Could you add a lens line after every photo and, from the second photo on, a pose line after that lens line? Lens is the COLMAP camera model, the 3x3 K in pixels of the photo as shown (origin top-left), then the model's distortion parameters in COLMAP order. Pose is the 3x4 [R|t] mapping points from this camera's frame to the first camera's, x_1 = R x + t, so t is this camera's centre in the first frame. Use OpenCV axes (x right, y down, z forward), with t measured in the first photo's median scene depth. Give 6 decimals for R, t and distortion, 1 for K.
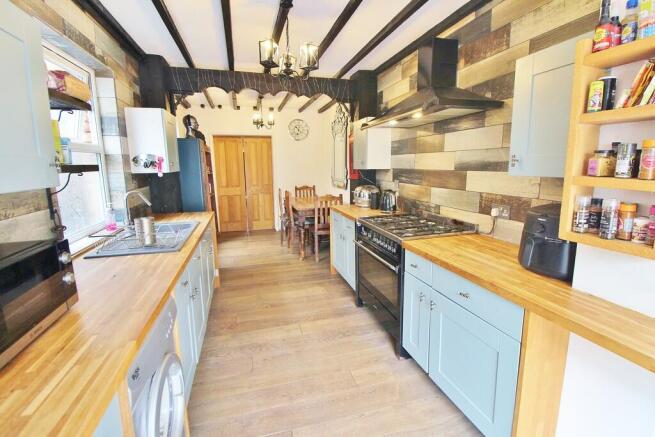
lens RADIAL K [[304.2, 0, 332.5], [0, 304.2, 215.2], [0, 0, 1]] dist [-0.007936, -0.008320]
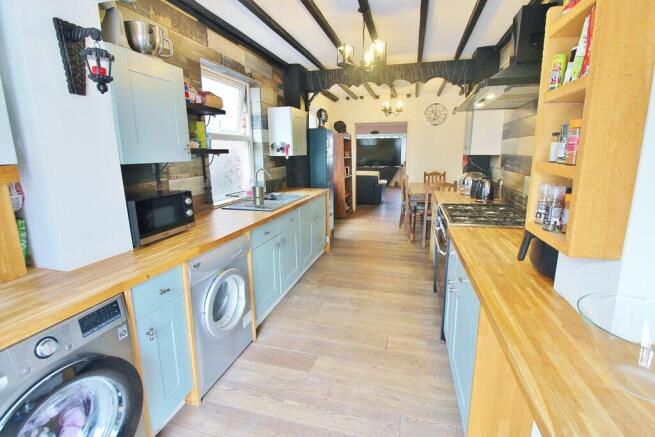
lens RADIAL K [[304.2, 0, 331.3], [0, 304.2, 216.5], [0, 0, 1]] dist [-0.007936, -0.008320]
pose [[0.851954, 0.112002, -0.511497, 0.432537], [-0.086824, 0.993550, 0.072943, 0.014556], [0.516367, -0.017734, 0.856184, -0.064285]]
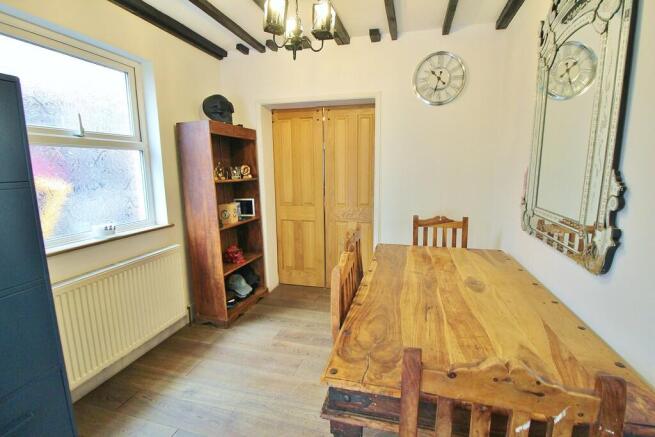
lens RADIAL K [[304.2, 0, 338.4], [0, 304.2, 214.0], [0, 0, 1]] dist [-0.007936, -0.008320]
pose [[0.856285, 0.083732, -0.509671, -0.011025], [-0.084793, 0.996173, 0.021199, -0.291536], [0.509496, 0.025064, 0.860108, 1.788732]]
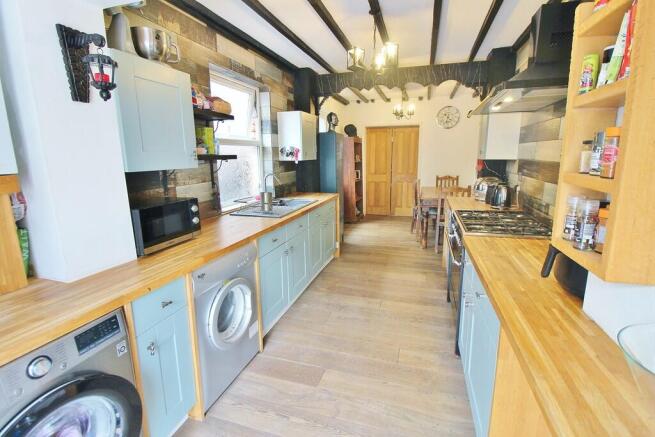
lens RADIAL K [[304.2, 0, 331.5], [0, 304.2, 215.2], [0, 0, 1]] dist [-0.007936, -0.008320]
pose [[0.833566, 0.109090, -0.541541, 0.415740], [-0.088821, 0.994020, 0.063520, -0.002404], [0.545232, -0.004848, 0.838271, -0.030634]]
